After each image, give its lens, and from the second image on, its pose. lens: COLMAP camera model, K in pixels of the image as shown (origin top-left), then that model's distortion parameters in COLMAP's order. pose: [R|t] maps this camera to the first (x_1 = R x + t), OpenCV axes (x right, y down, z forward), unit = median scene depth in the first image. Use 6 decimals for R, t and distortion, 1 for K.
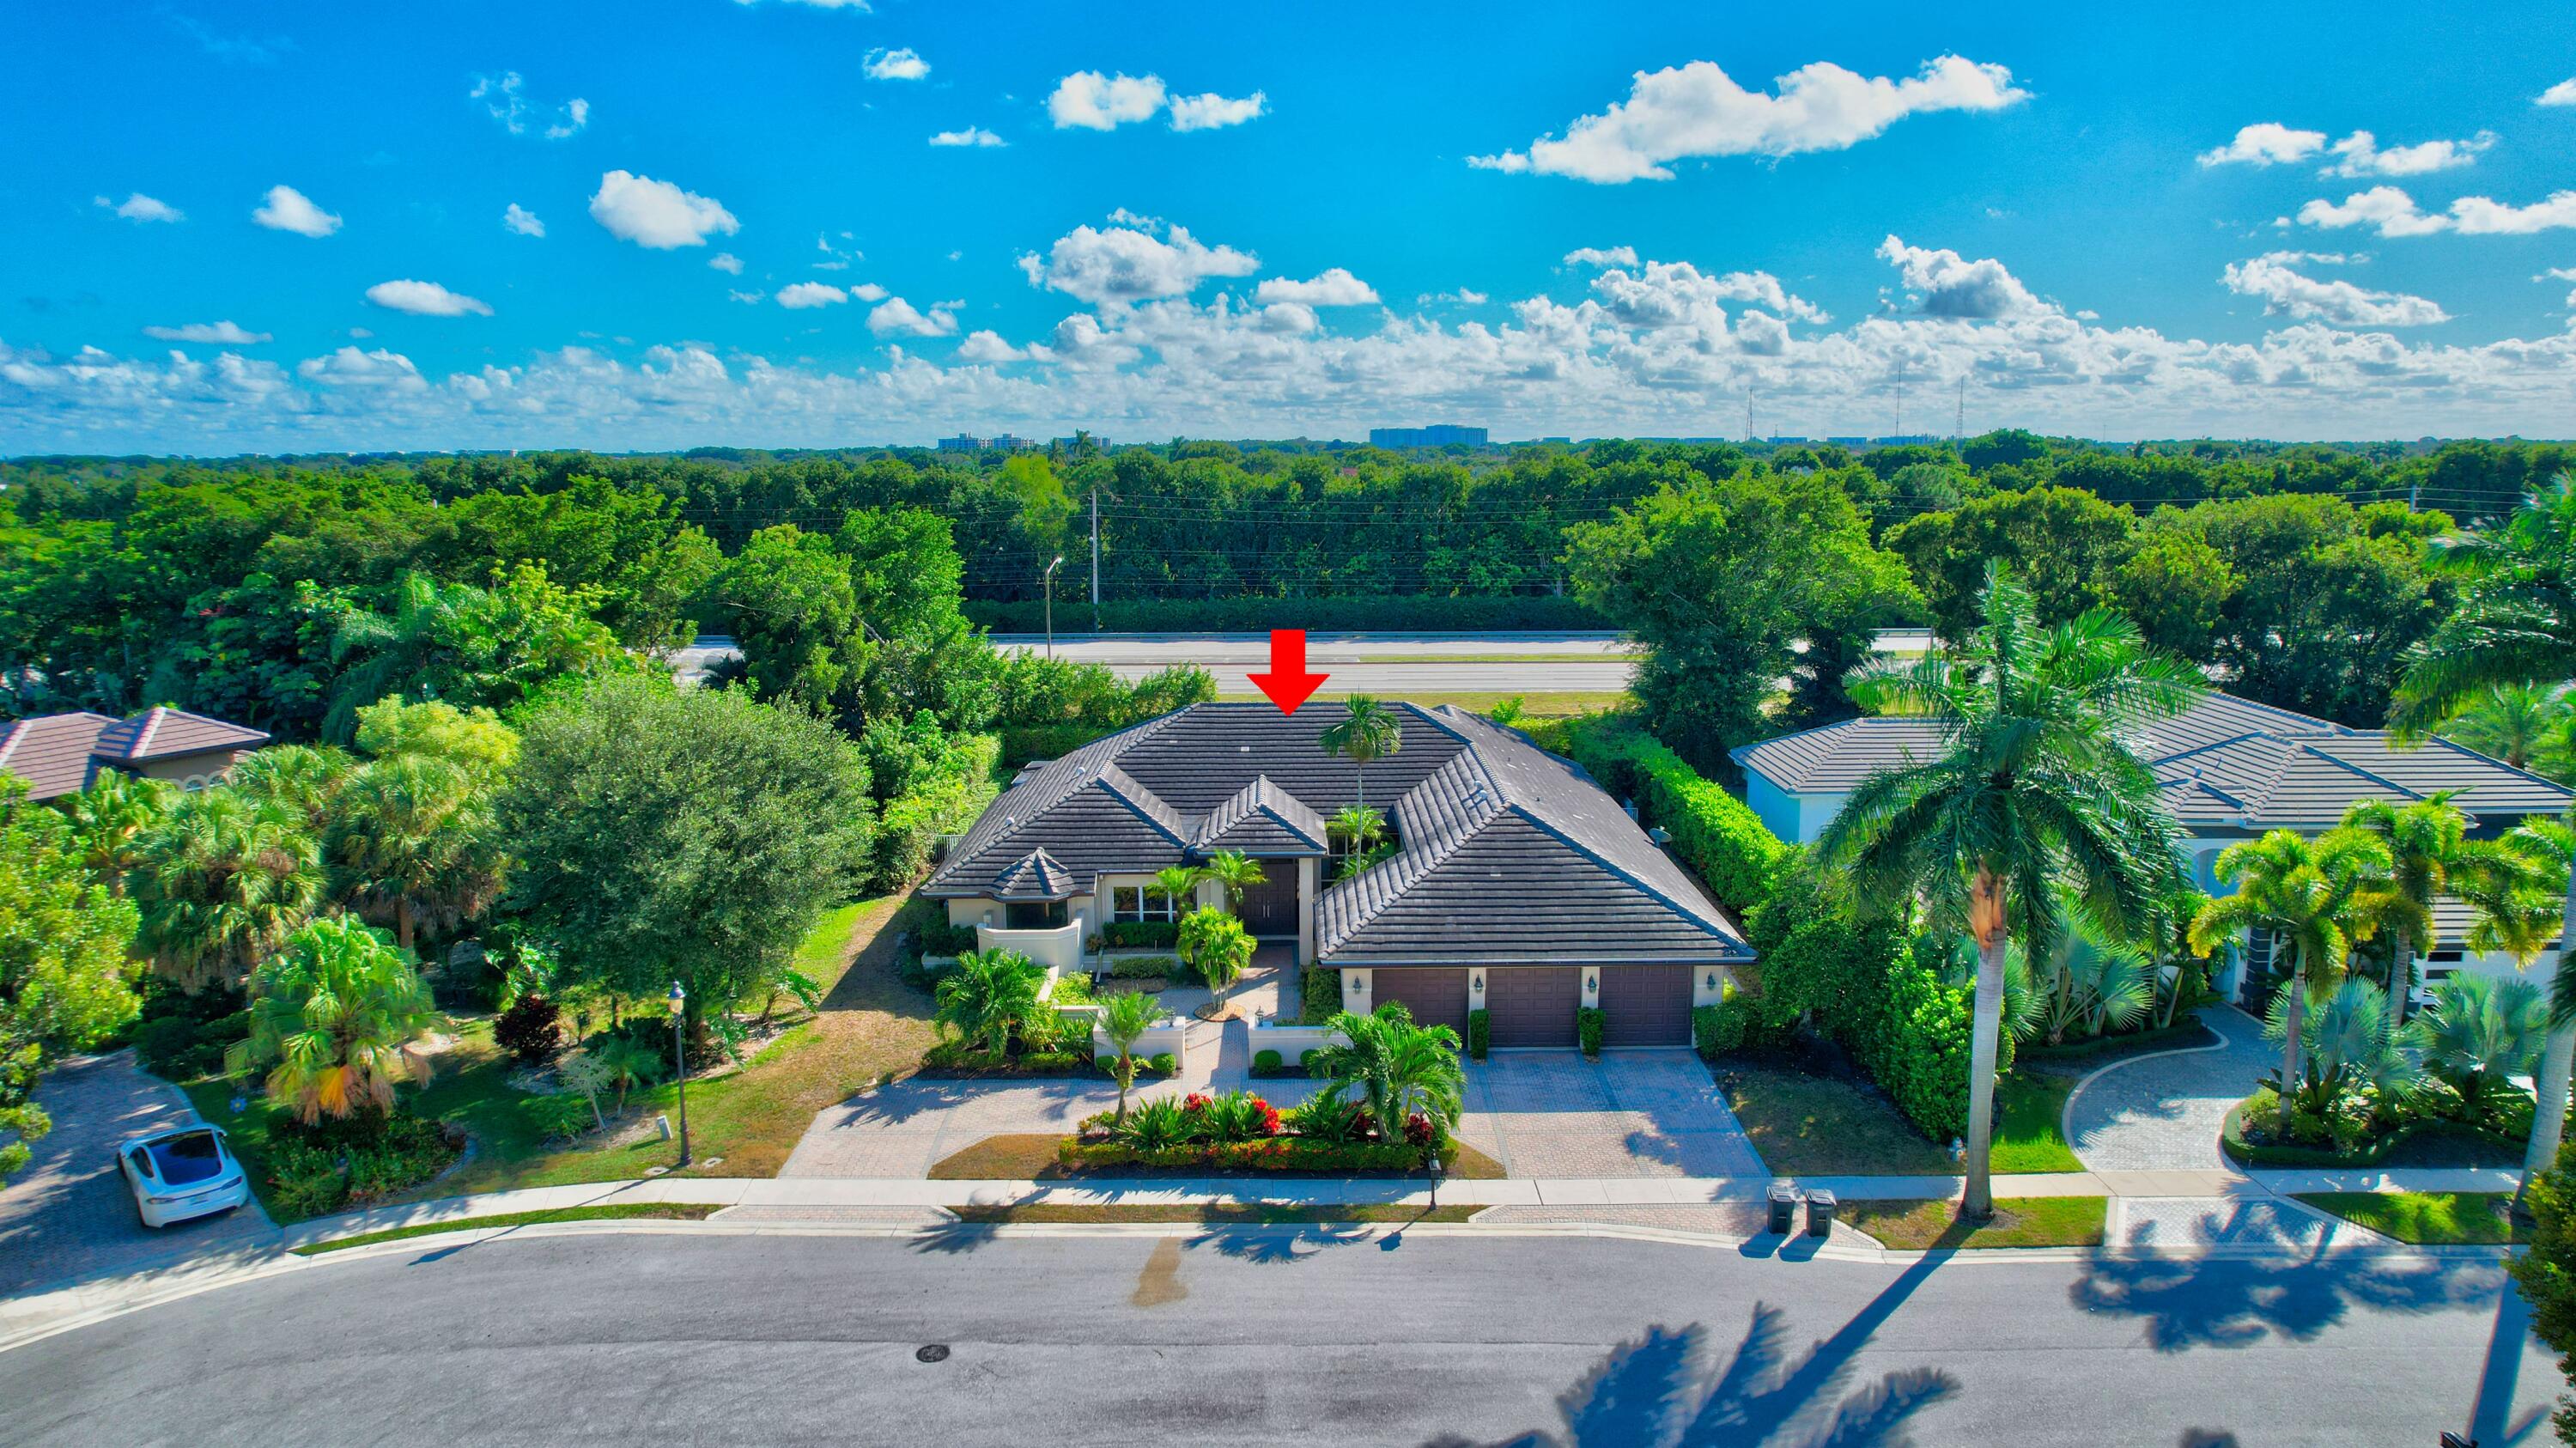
lens RADIAL K [[1653.2, 0, 1281.8], [0, 1653.2, 717.3], [0, 0, 1]] dist [-0.084237, 0.076755]
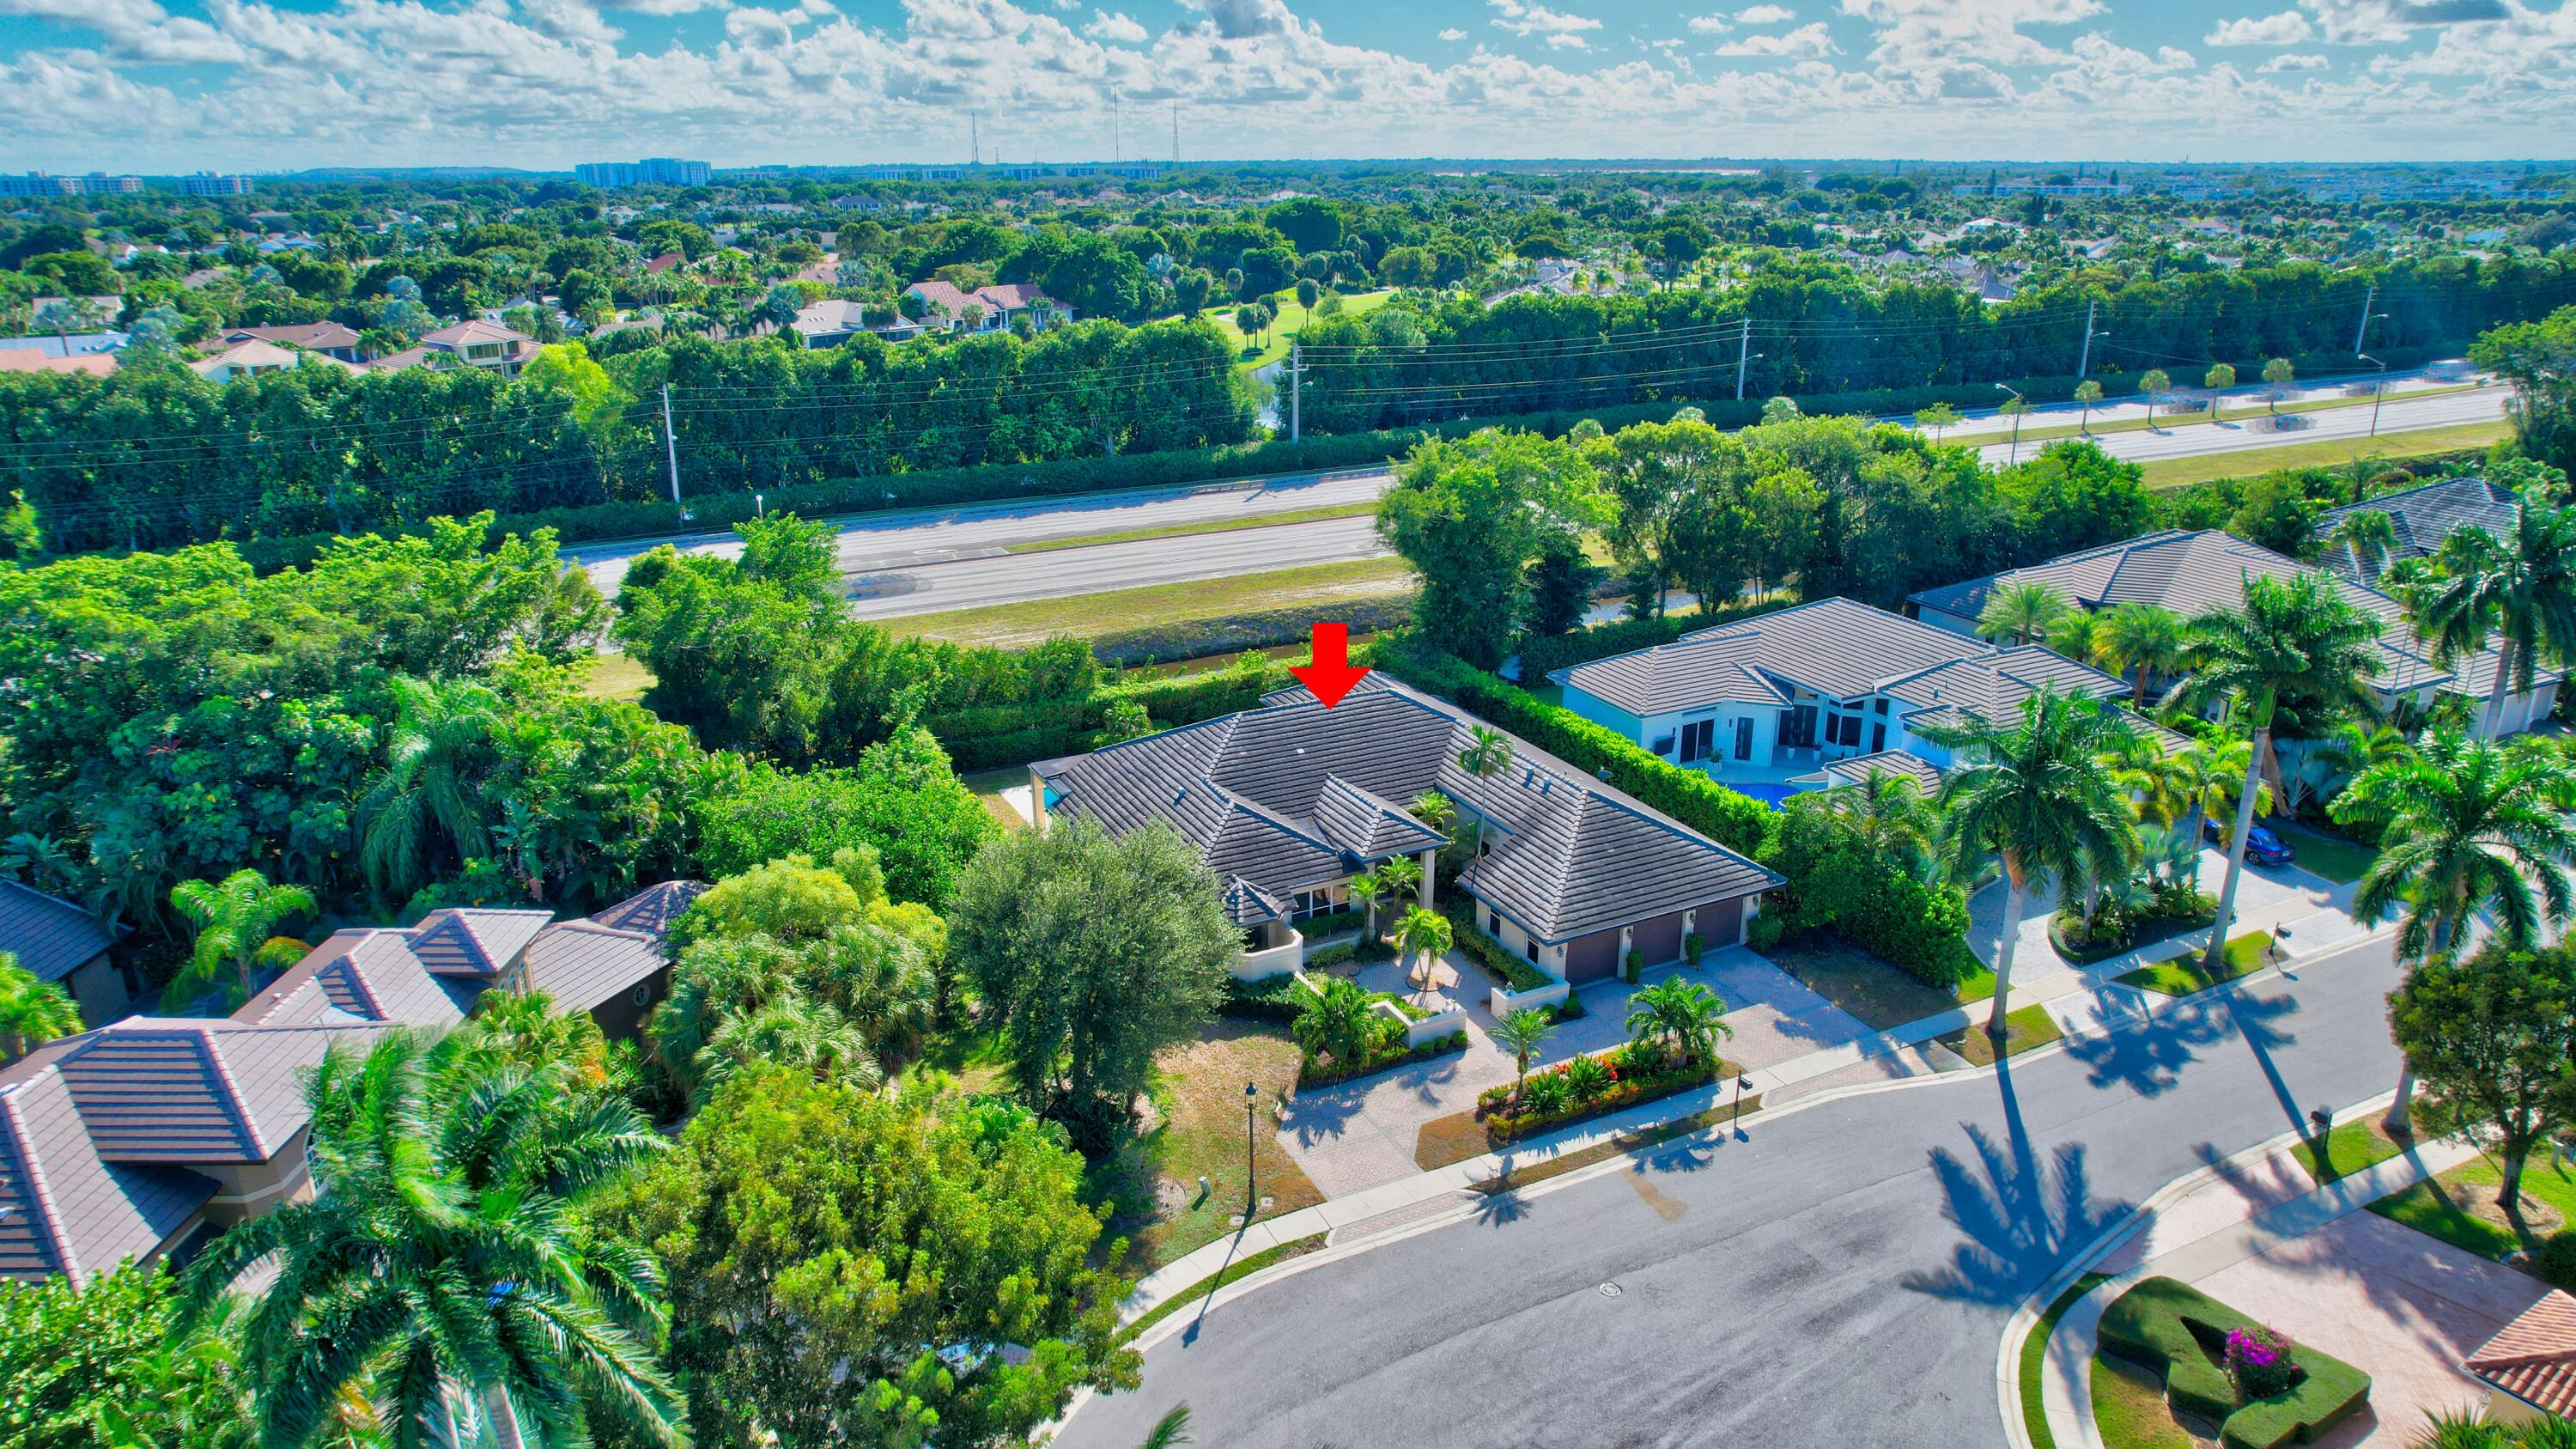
lens RADIAL K [[1653.3, 0, 1281.8], [0, 1653.3, 717.8], [0, 0, 1]] dist [-0.084237, 0.076755]
pose [[0.896983, -0.142755, 0.418381, -0.728135], [0.073454, 0.981397, 0.177380, -0.299691], [-0.435920, -0.128375, 0.890782, -0.115768]]
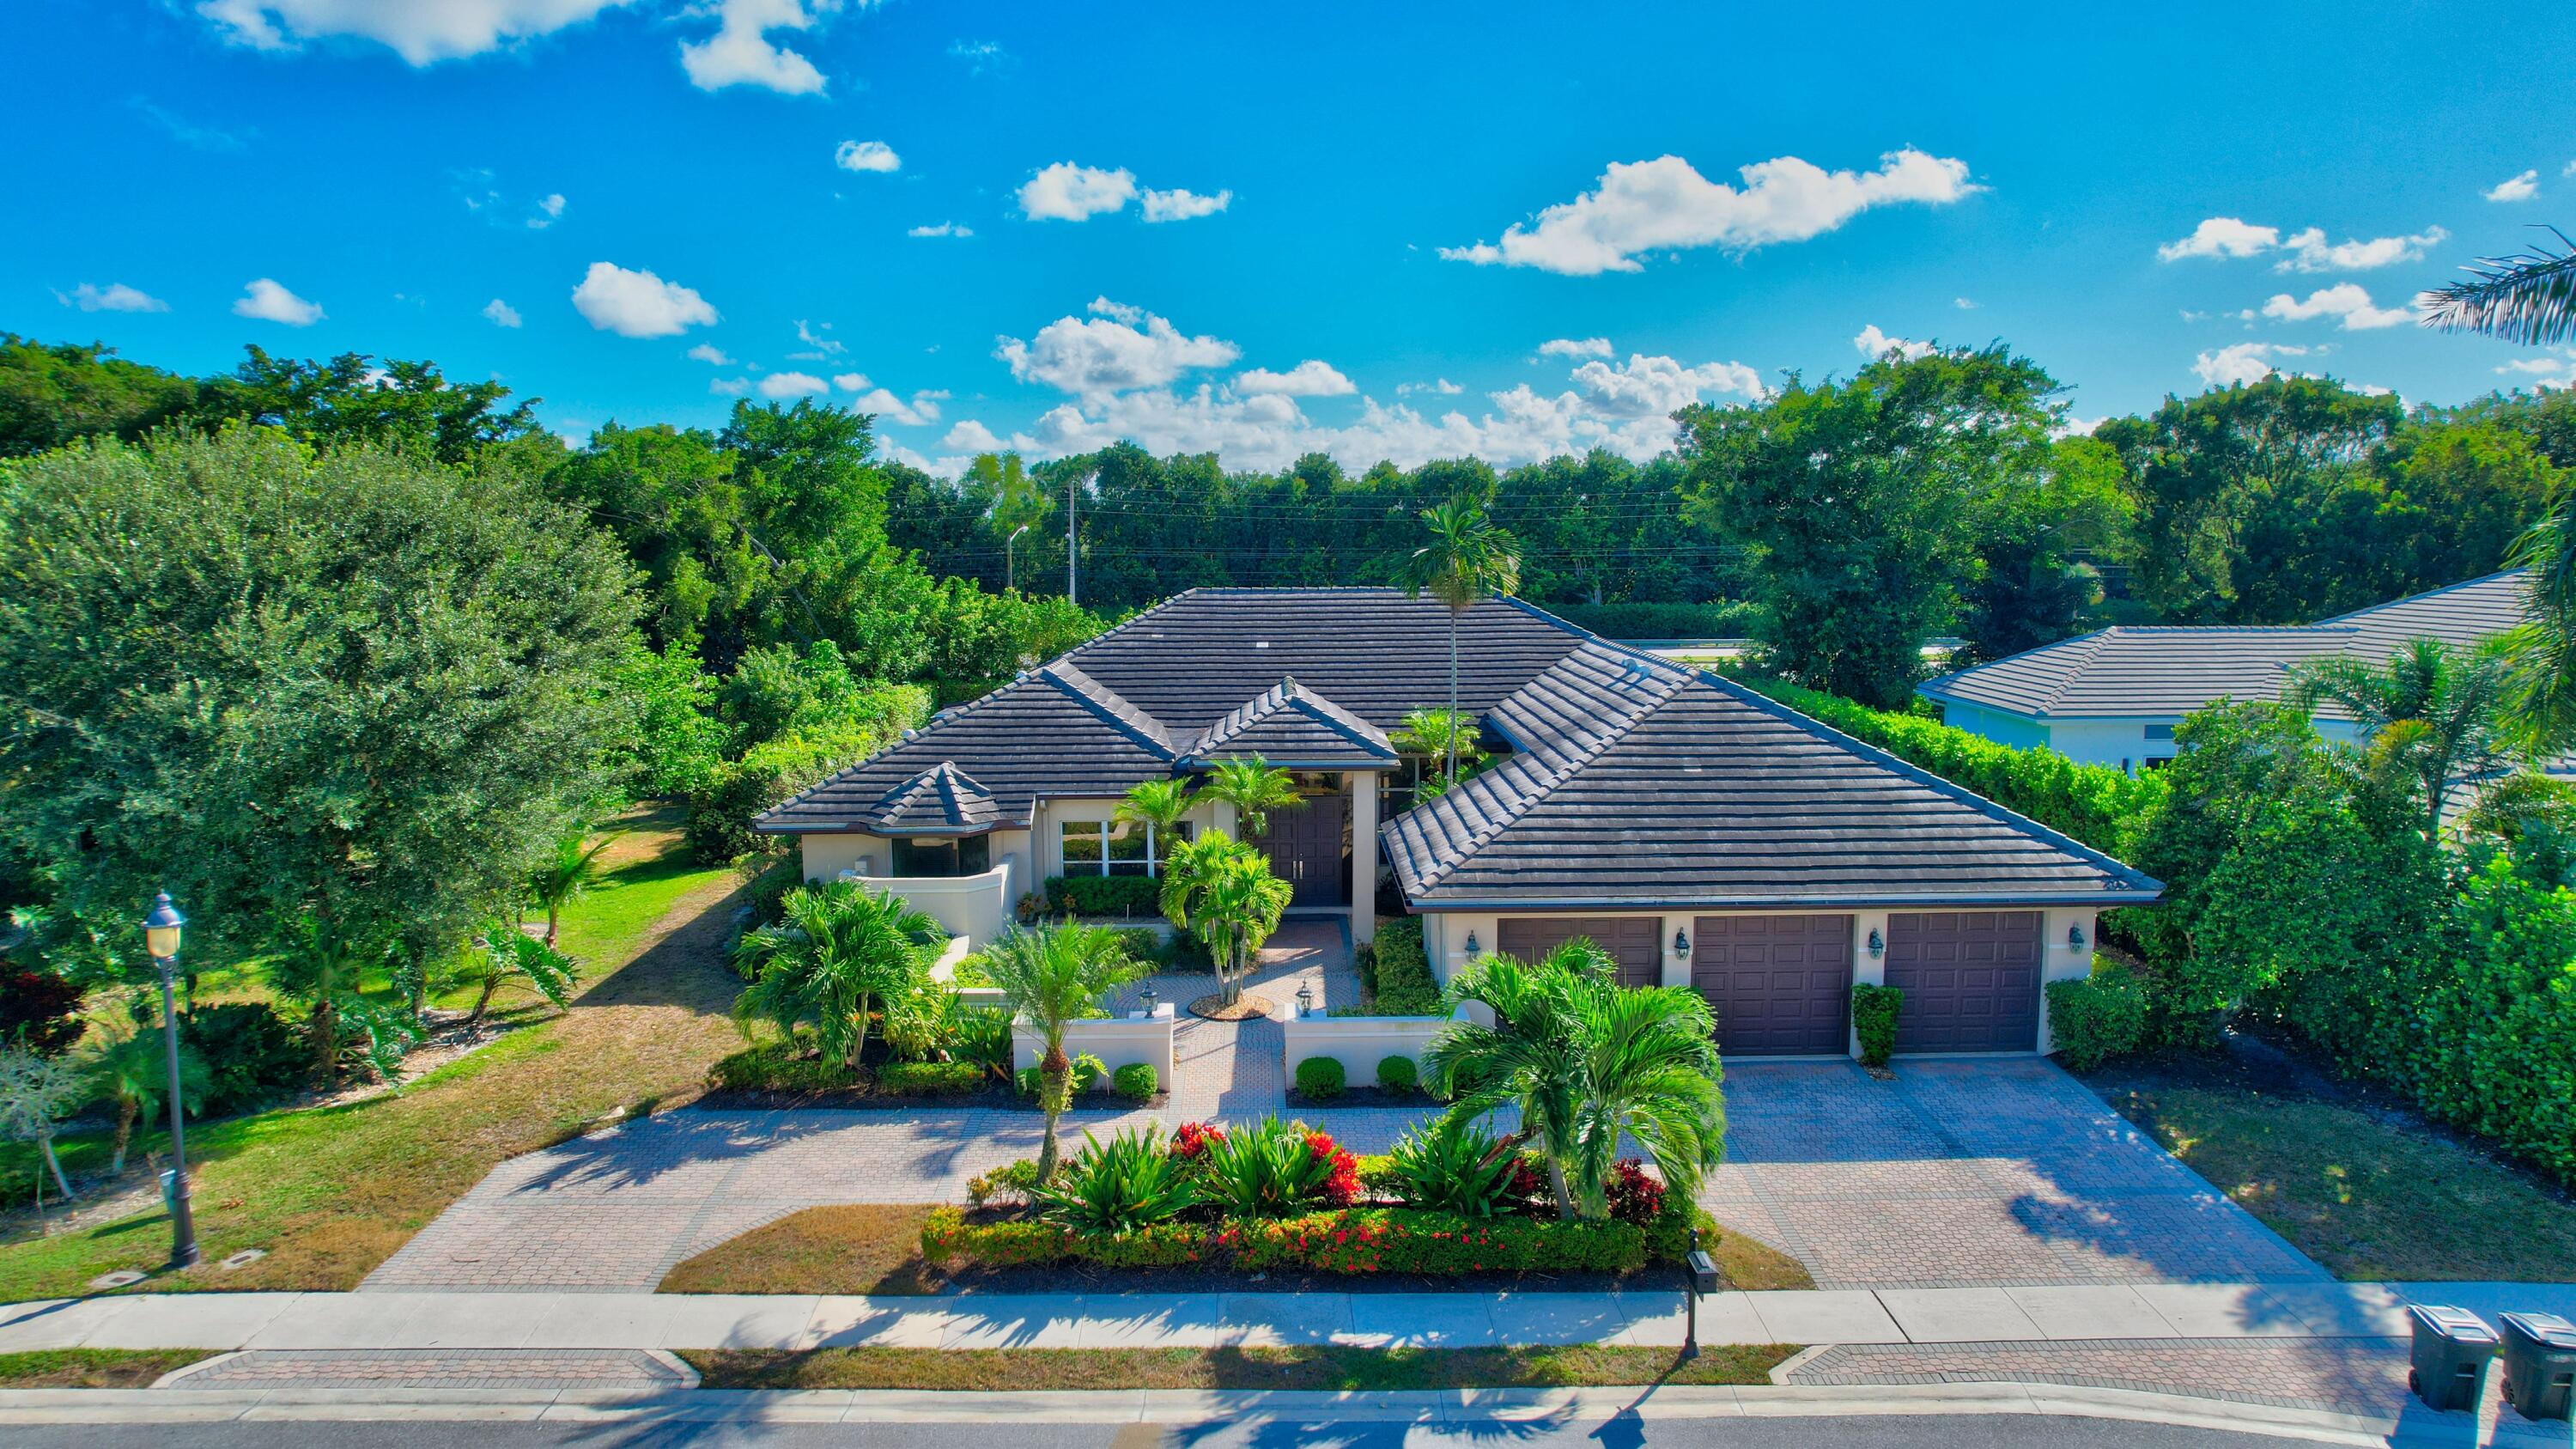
lens RADIAL K [[1653.3, 0, 1281.8], [0, 1653.3, 717.8], [0, 0, 1]] dist [-0.084237, 0.076755]
pose [[0.999976, -0.000231, 0.006943, -0.025165], [0.000601, 0.998578, -0.053308, 0.114452], [-0.006920, 0.053311, 0.998554, 0.424176]]
